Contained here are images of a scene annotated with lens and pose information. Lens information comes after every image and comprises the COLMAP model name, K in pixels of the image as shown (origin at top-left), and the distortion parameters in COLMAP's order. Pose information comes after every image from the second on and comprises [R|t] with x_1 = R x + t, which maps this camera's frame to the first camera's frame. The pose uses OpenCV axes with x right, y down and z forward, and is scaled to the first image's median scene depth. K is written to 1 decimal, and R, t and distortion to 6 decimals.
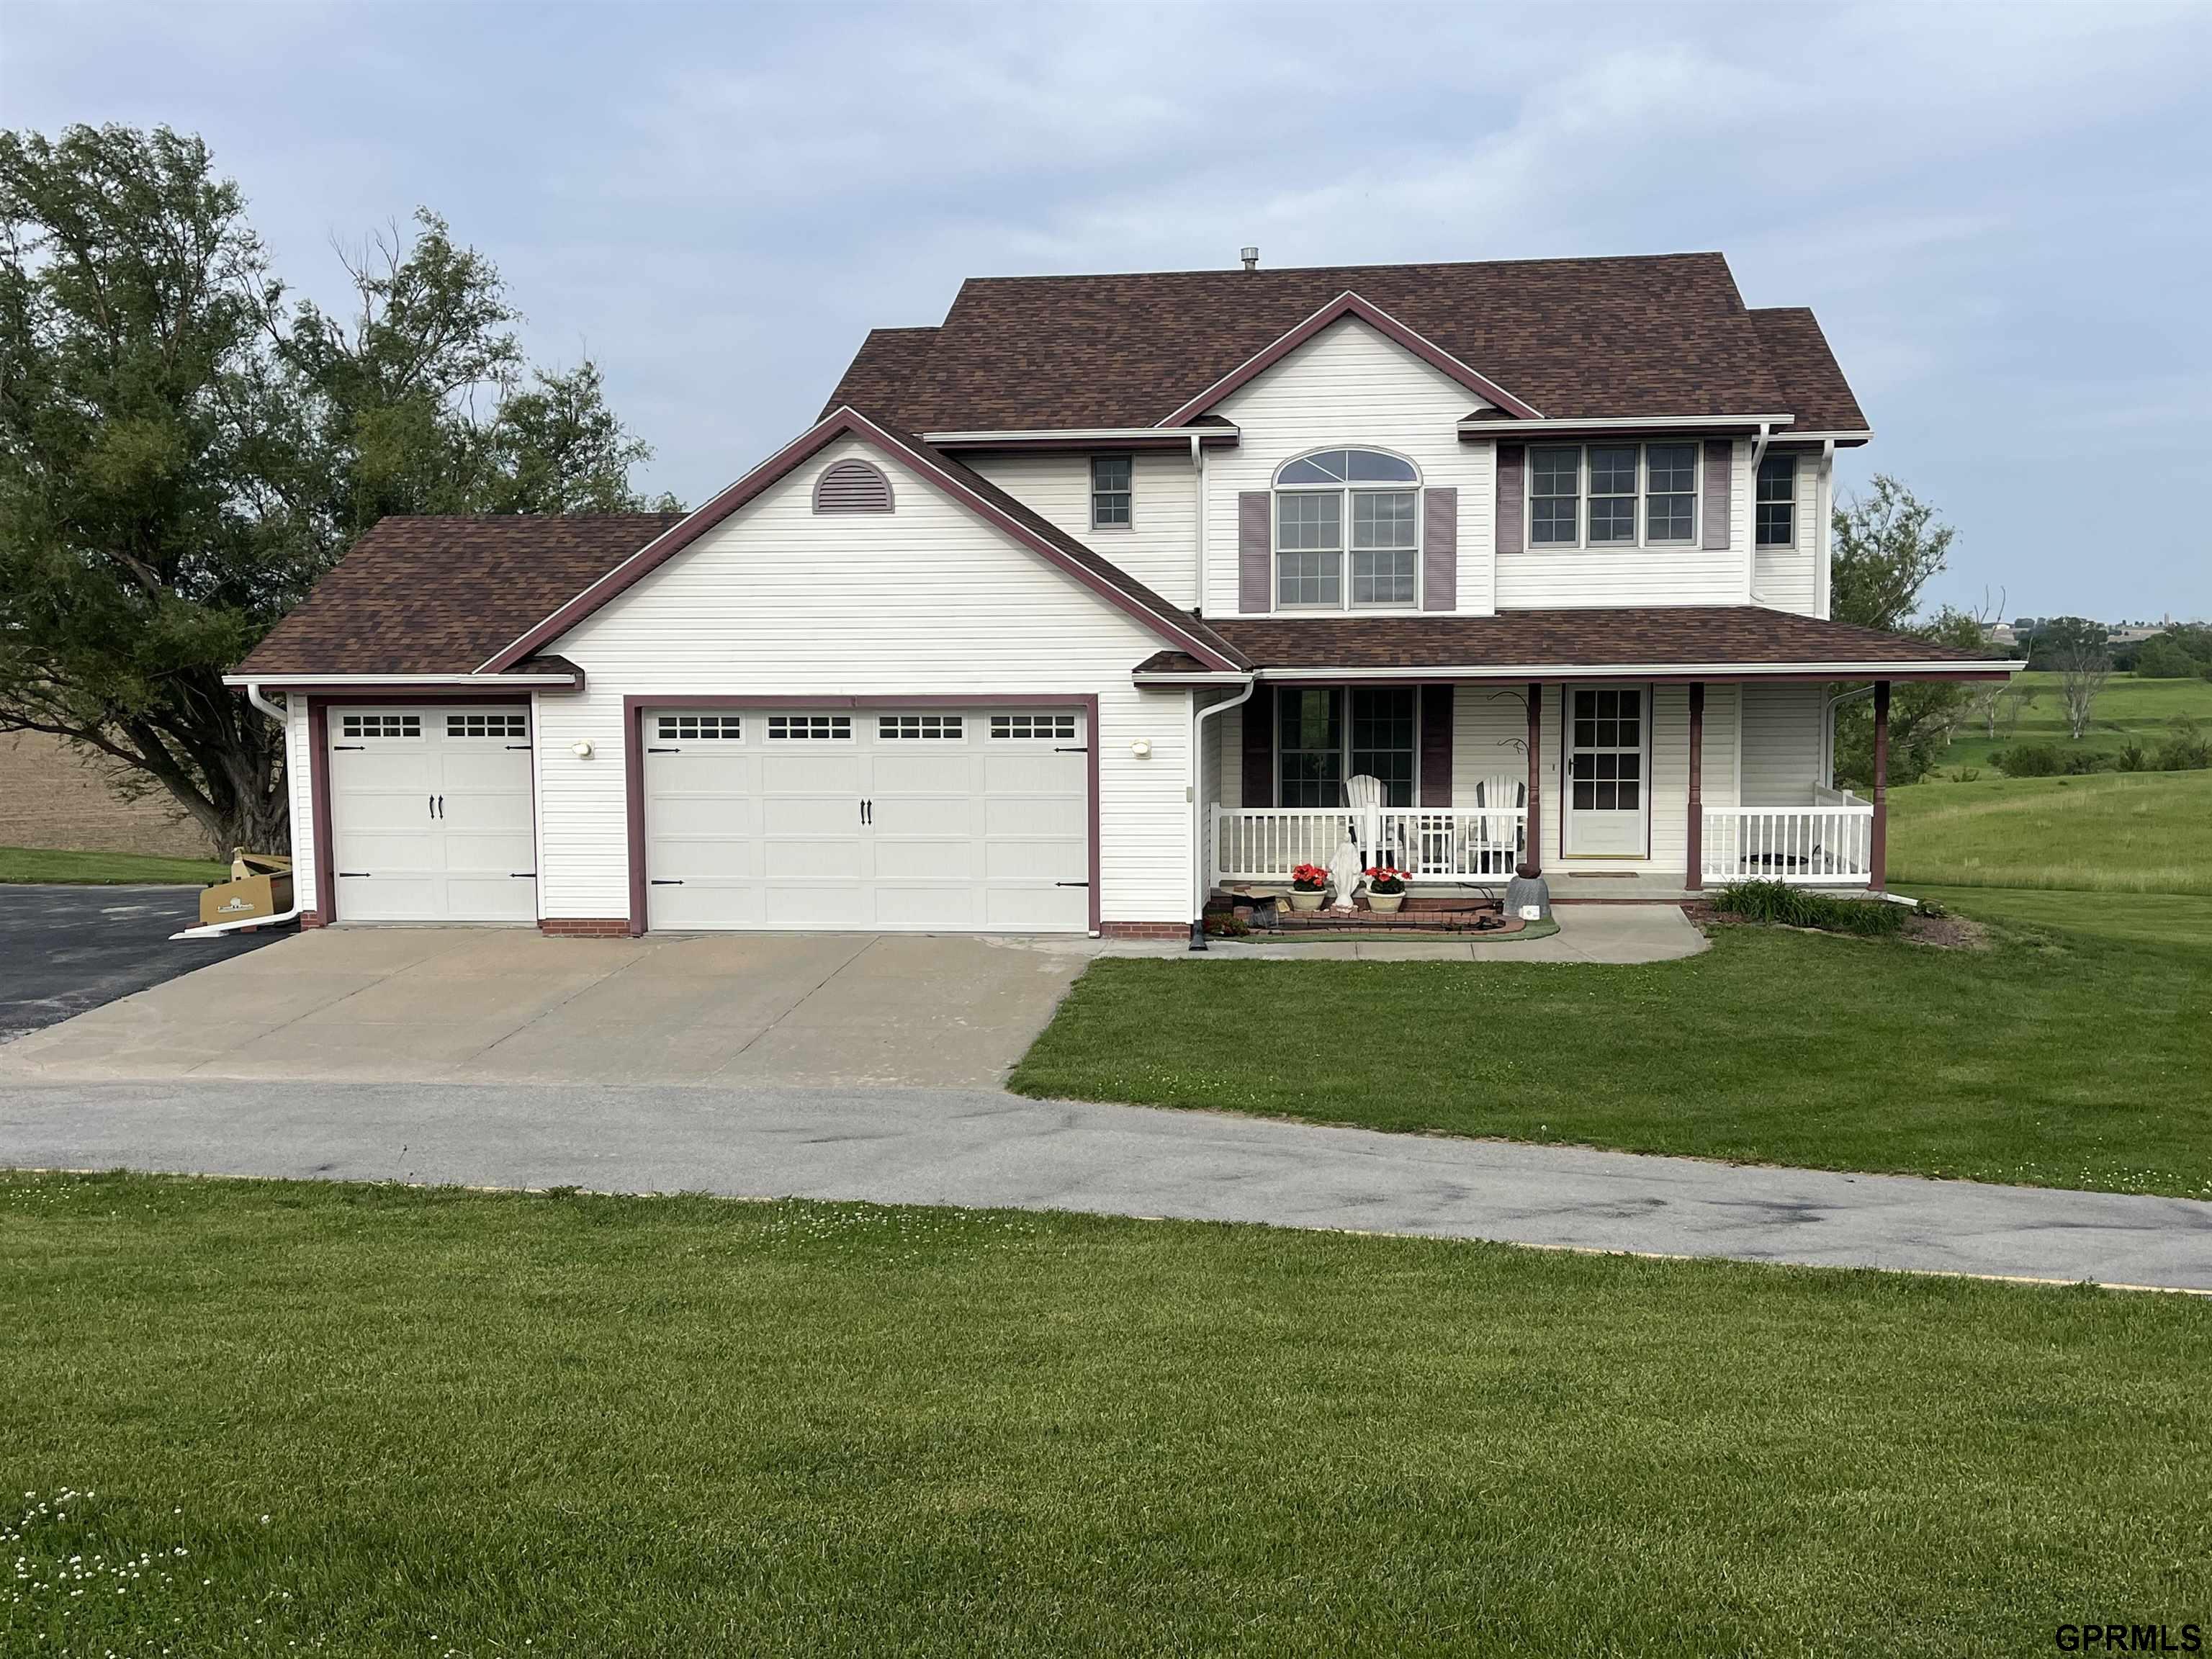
lens RADIAL K [[2197.2, 0, 1086.1], [0, 2197.2, 849.5], [0, 0, 1]] dist [0.051875, 0.000000]
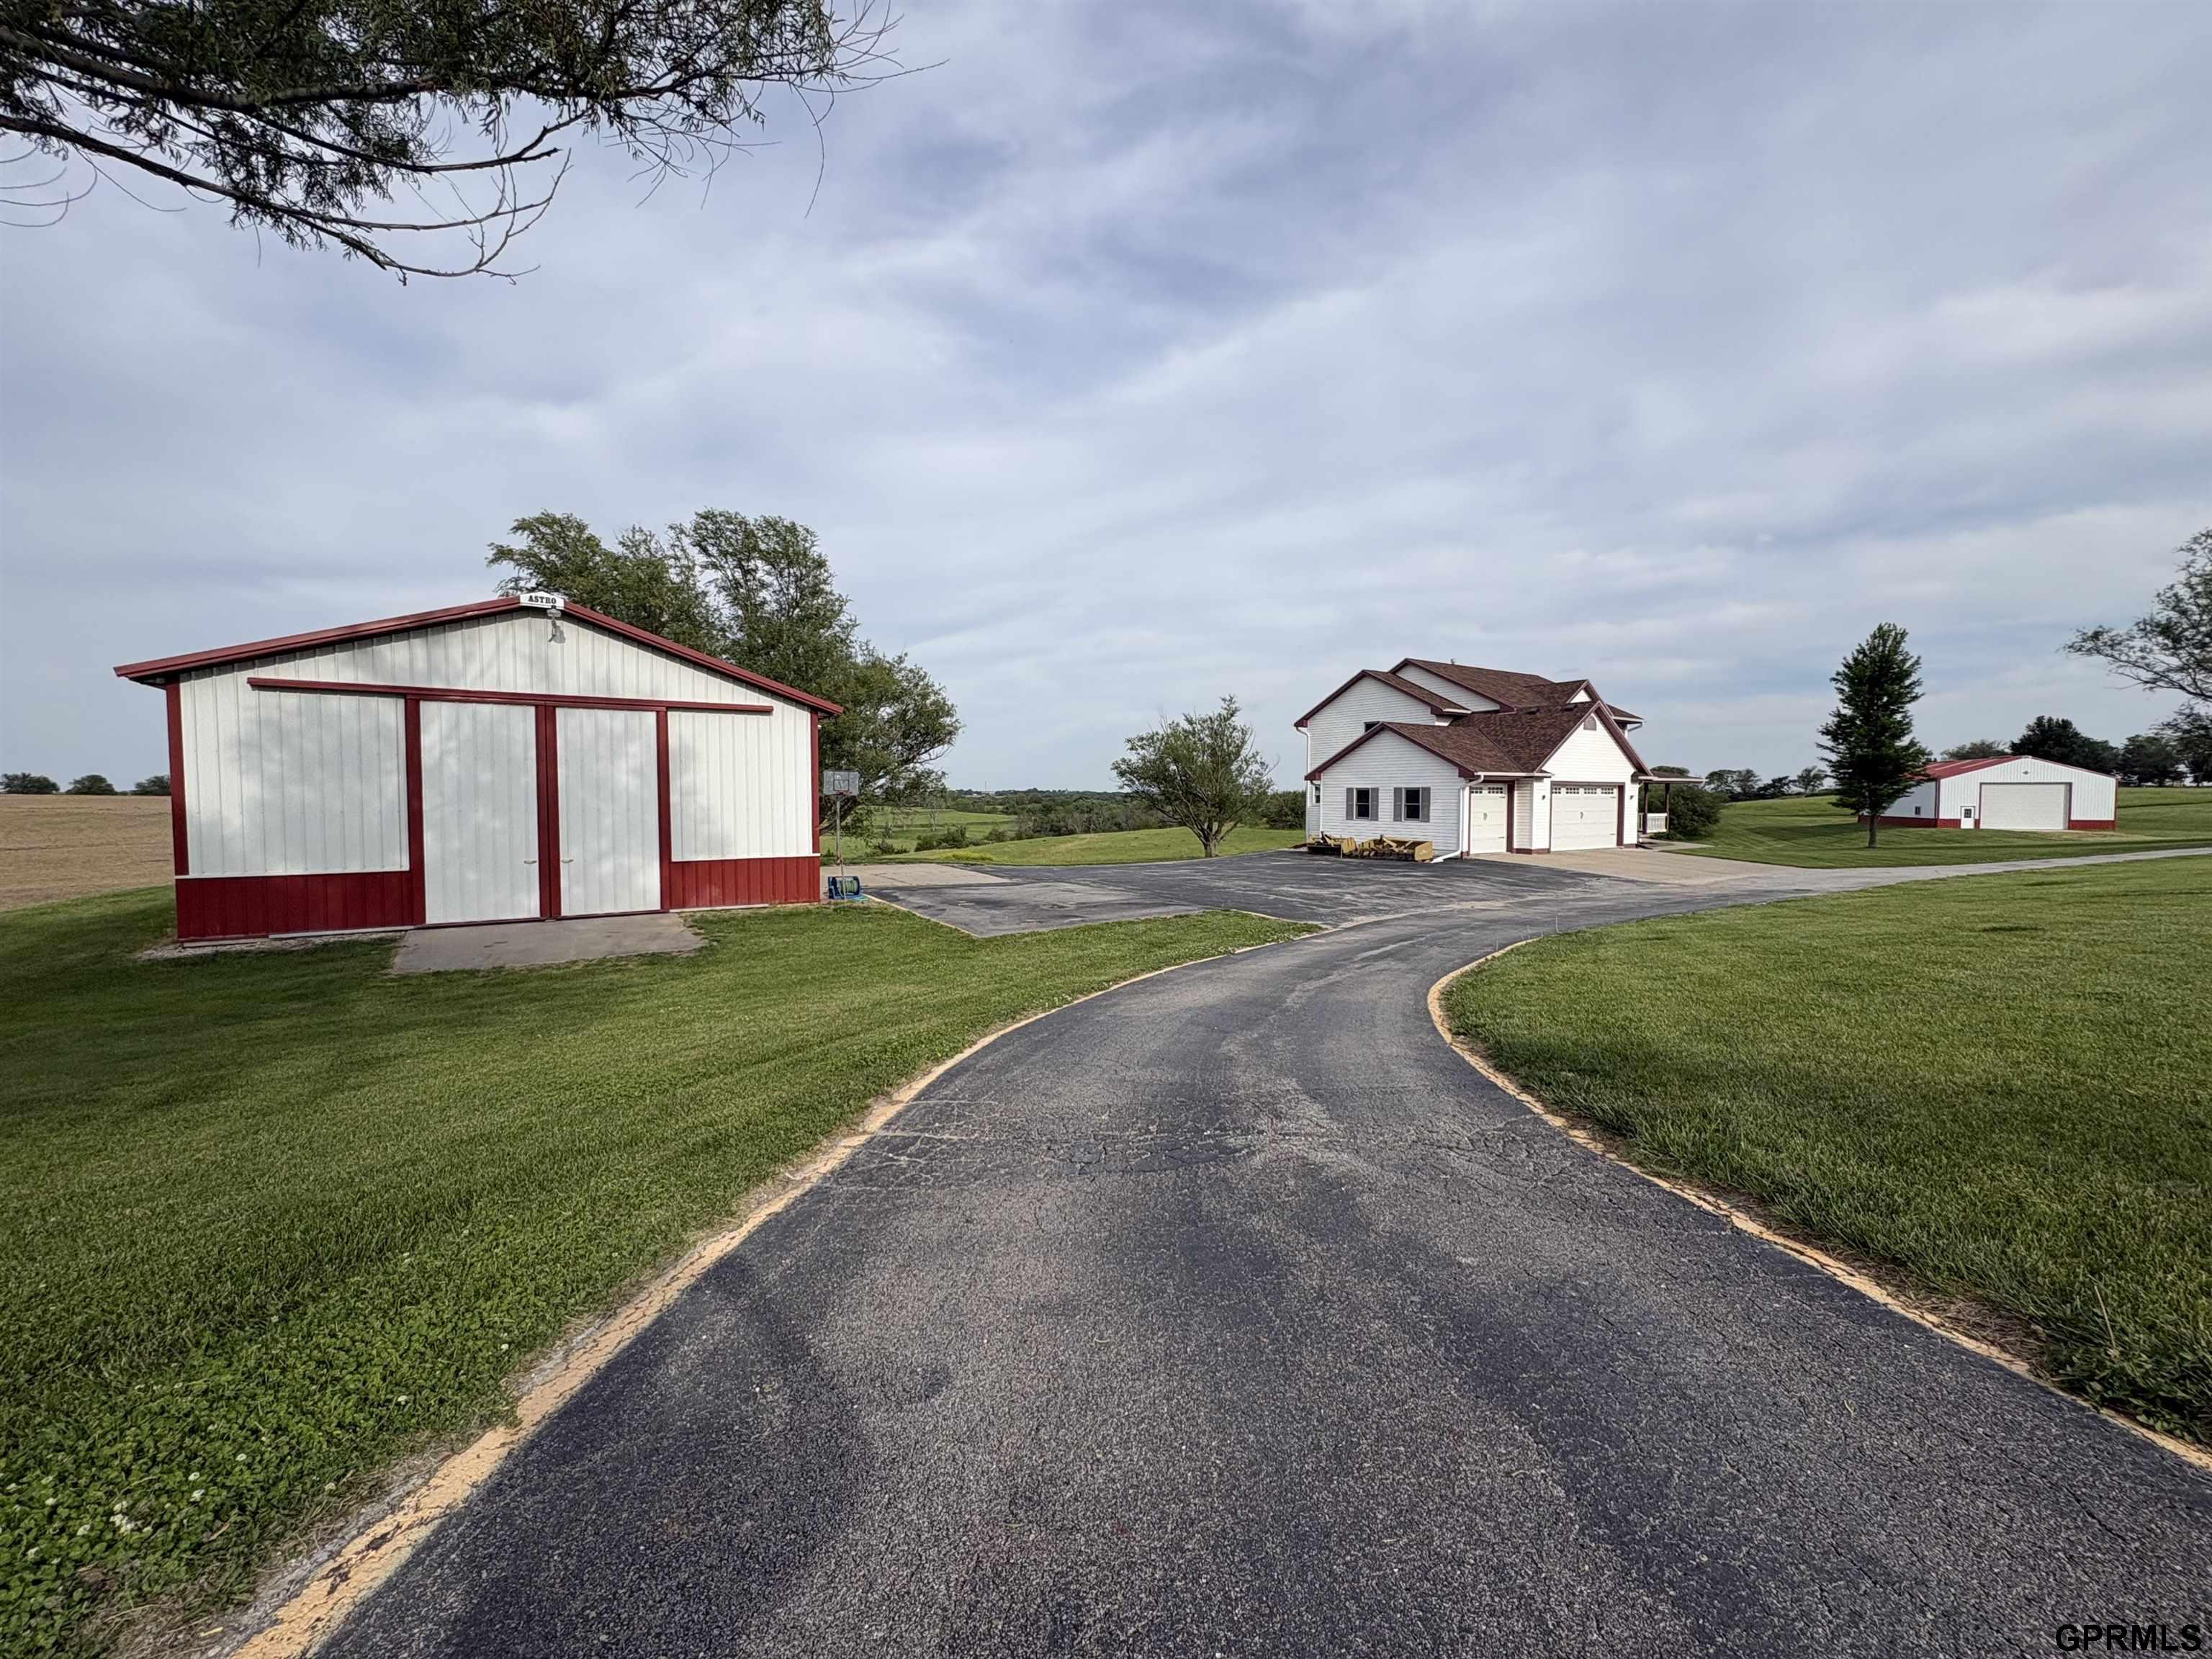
lens RADIAL K [[879.5, 0, 1112.4], [0, 879.5, 838.3], [0, 0, 1]] dist [0.000255, 0.000018]
pose [[0.753029, -0.019915, 0.657686, -1.485975], [0.056332, 0.997823, -0.034284, 0.024298], [-0.655571, 0.062866, 0.752512, 0.410653]]
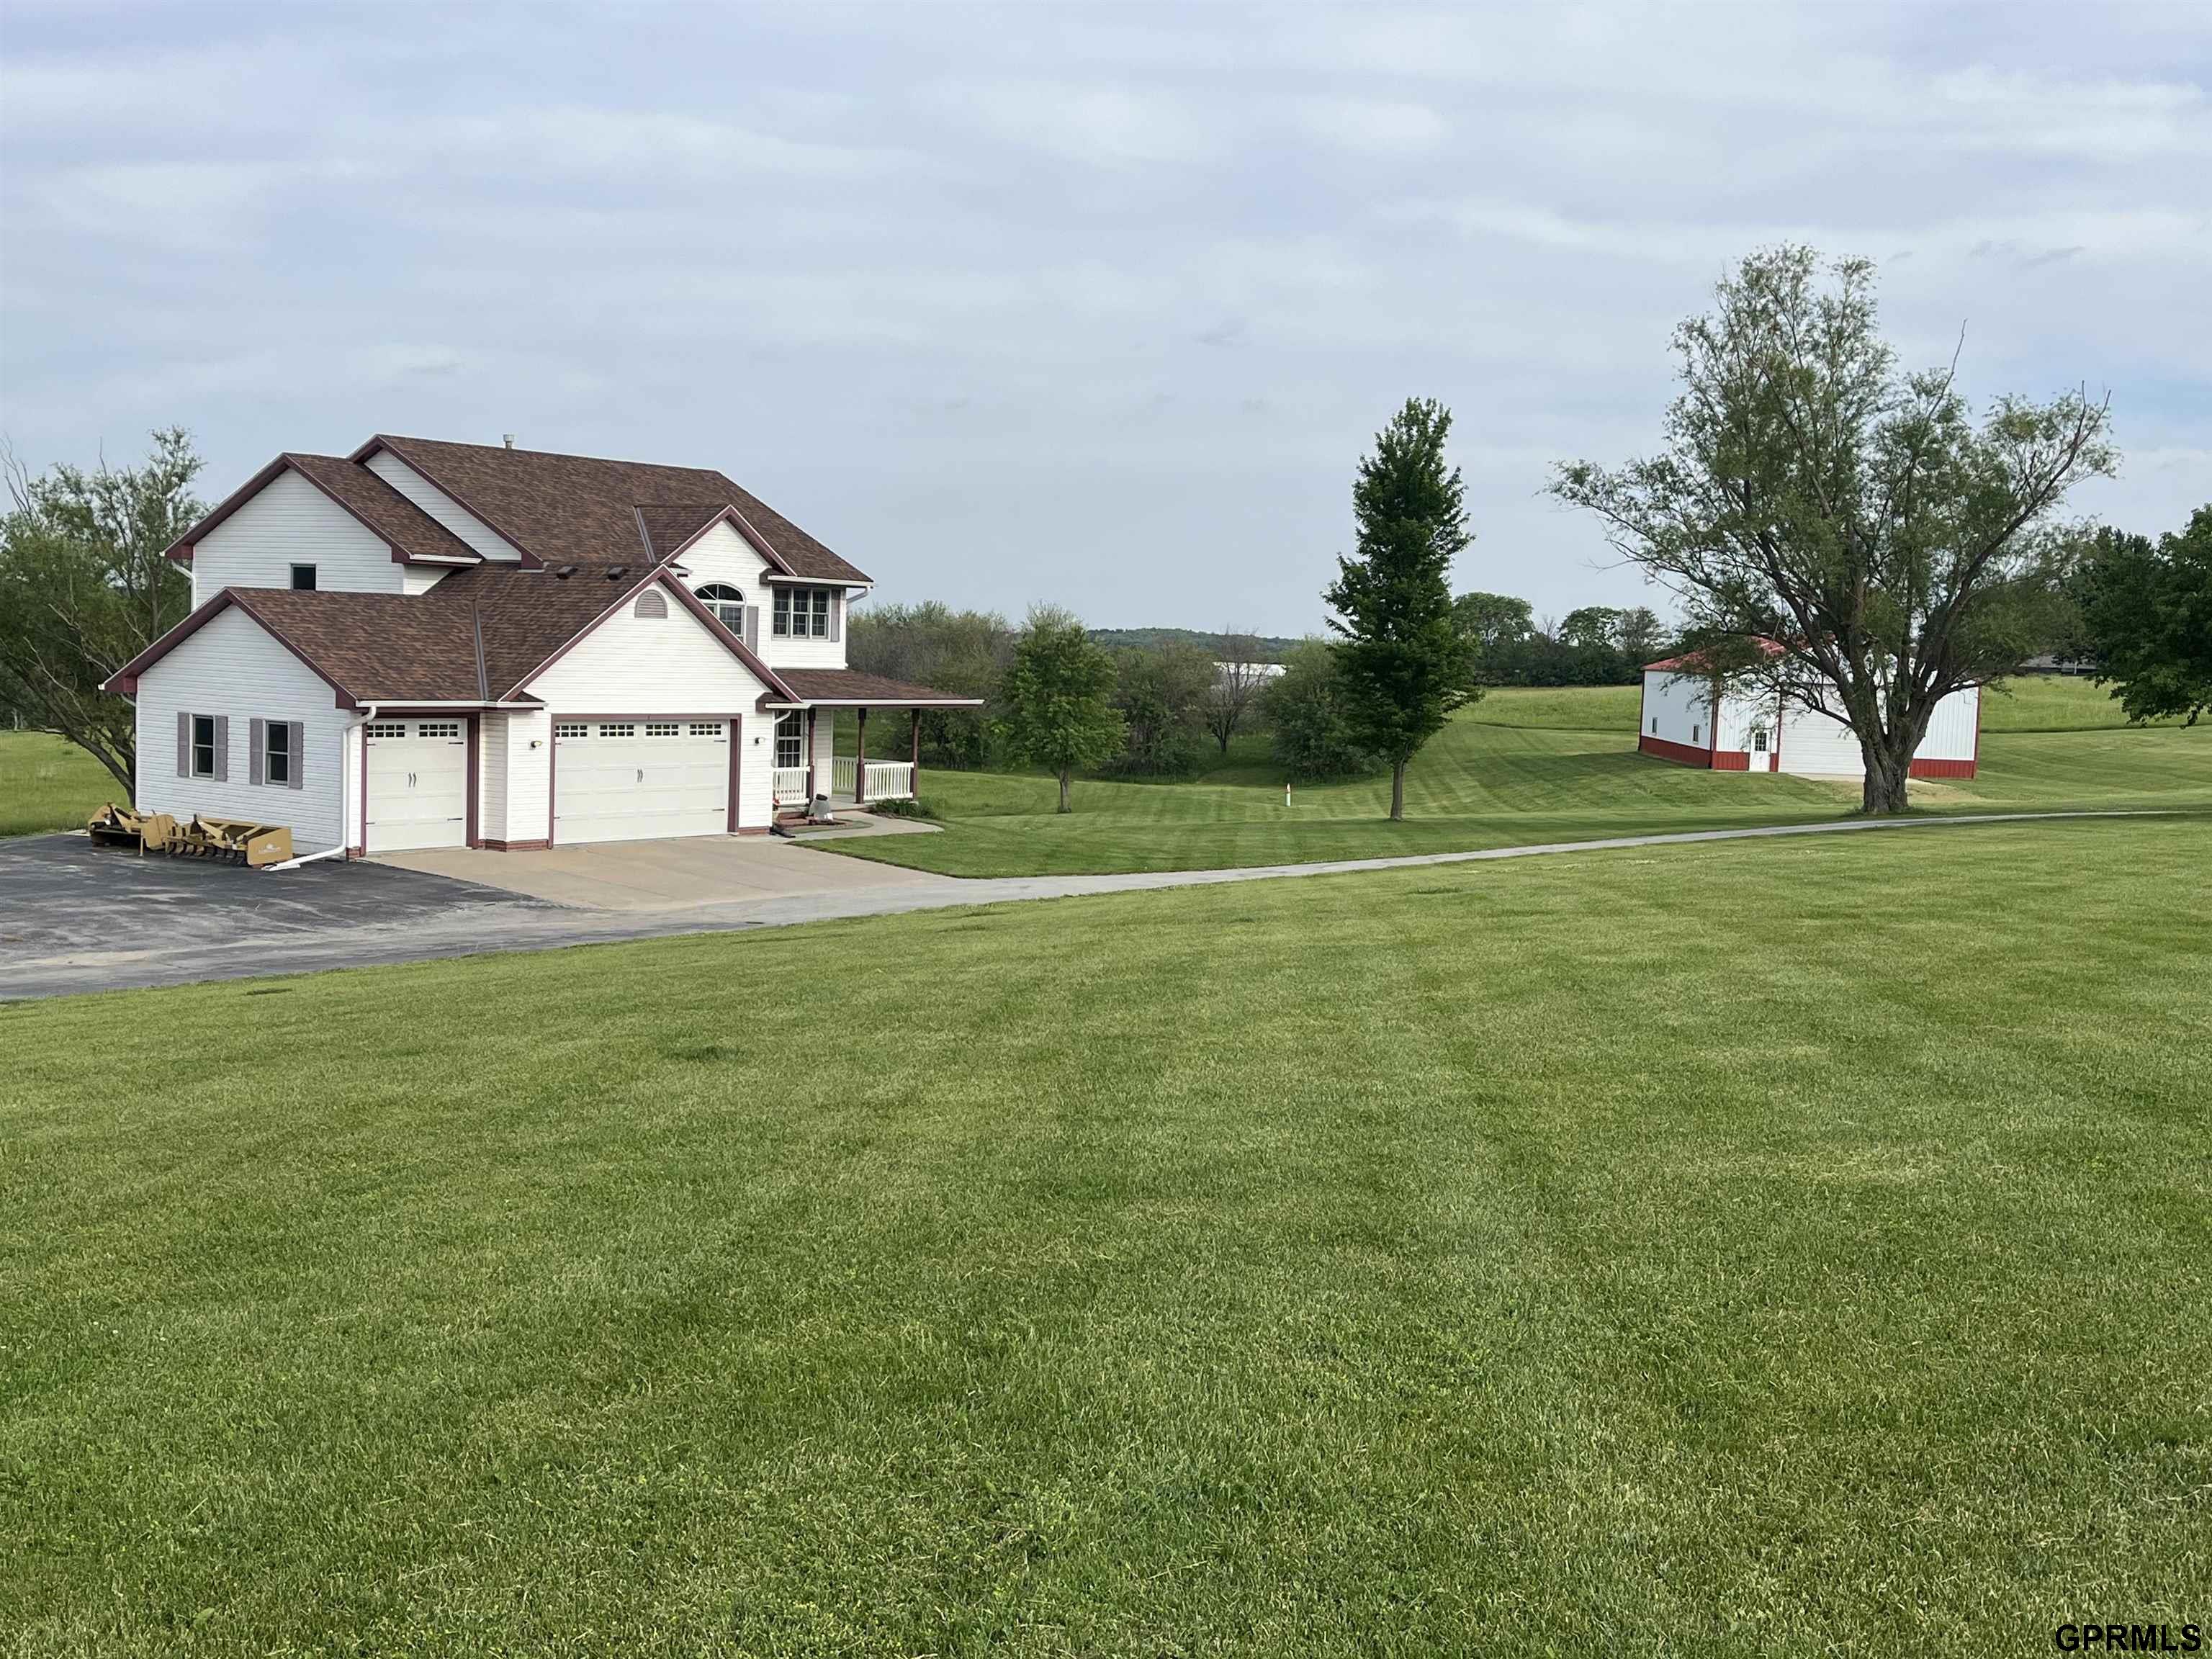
lens RADIAL K [[2466.5, 0, 1088.2], [0, 2466.5, 842.5], [0, 0, 1]] dist [0.065759, 0.000000]
pose [[0.476426, -0.046330, 0.877993, -1.658148], [0.046436, 0.998543, 0.027494, 0.000039], [-0.877987, 0.027672, 0.477883, -0.318451]]
